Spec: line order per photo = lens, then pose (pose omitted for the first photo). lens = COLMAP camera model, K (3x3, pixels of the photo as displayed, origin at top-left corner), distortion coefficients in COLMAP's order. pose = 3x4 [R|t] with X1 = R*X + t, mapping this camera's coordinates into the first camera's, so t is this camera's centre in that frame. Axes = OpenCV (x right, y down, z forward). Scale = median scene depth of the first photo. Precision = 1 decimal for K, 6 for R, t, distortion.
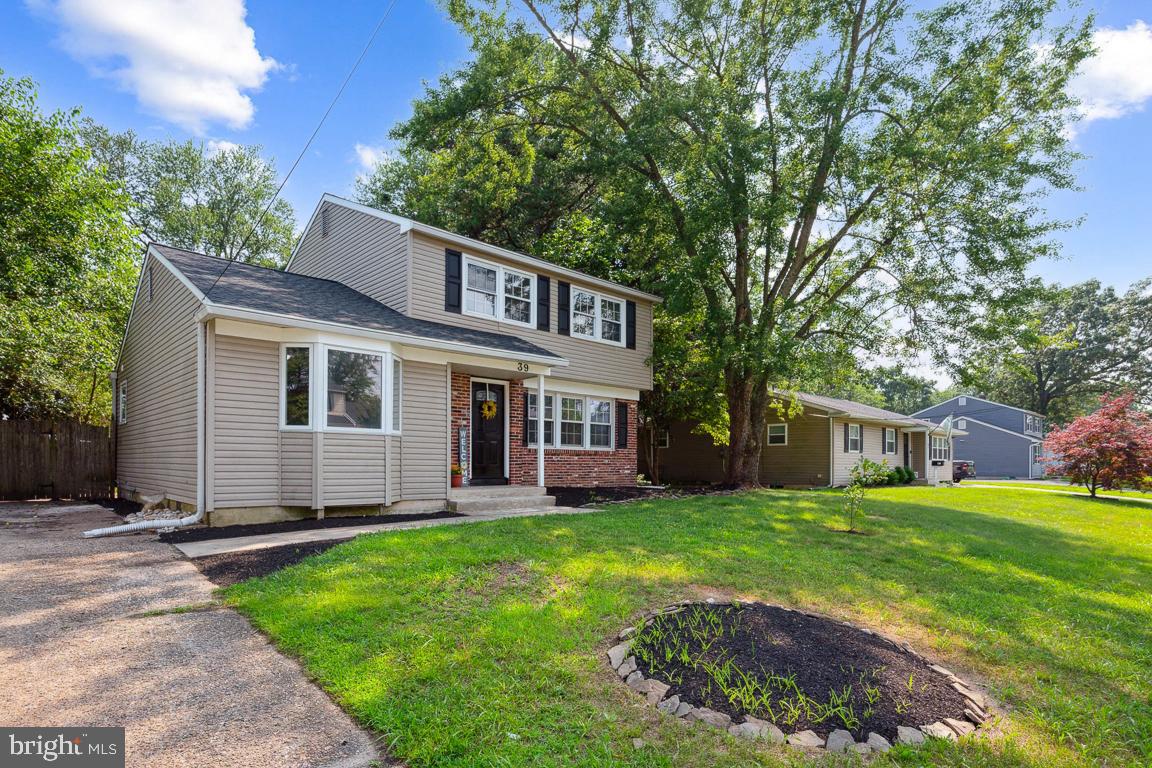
lens RADIAL K [[602.0, 0, 588.0], [0, 602.0, 459.5], [0, 0, 1]] dist [-0.000259, -0.000095]
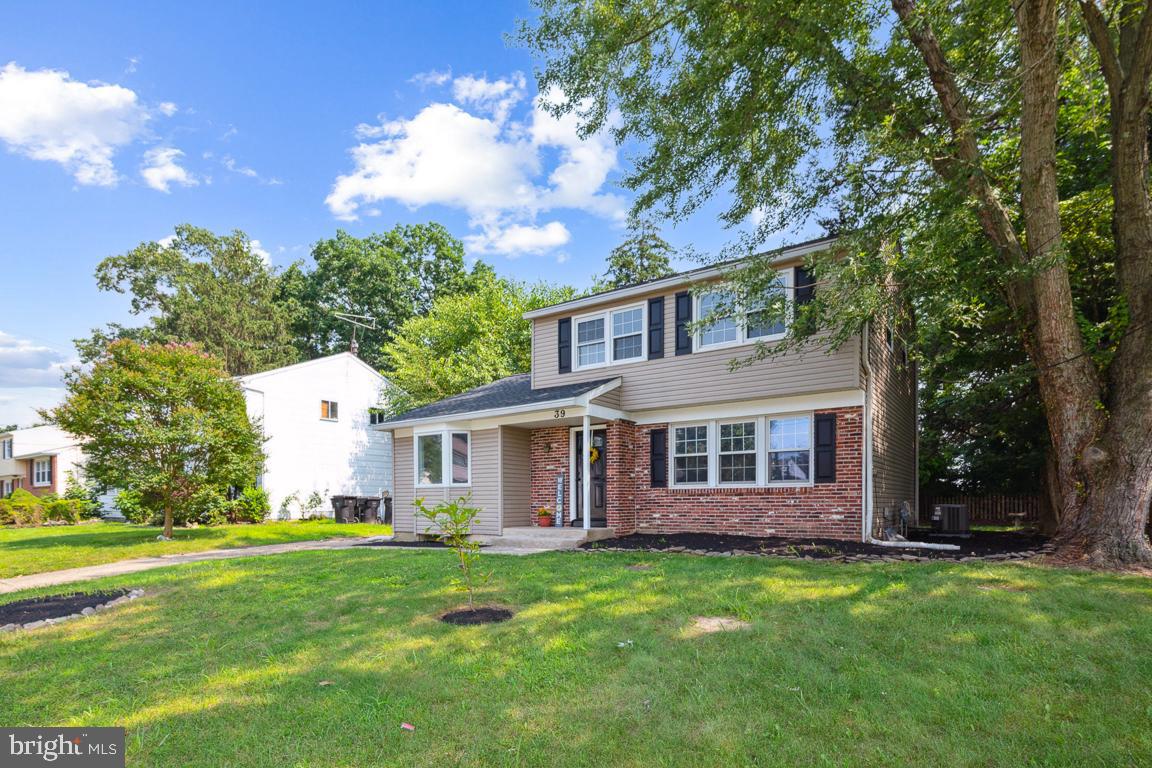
lens RADIAL K [[591.4, 0, 595.2], [0, 591.4, 504.9], [0, 0, 1]] dist [0.000506, -0.000651]
pose [[0.208266, -0.006531, -0.978050, 0.794523], [0.011339, 0.999927, -0.004262, 0.008412], [0.978006, -0.010203, 0.208325, 0.744076]]
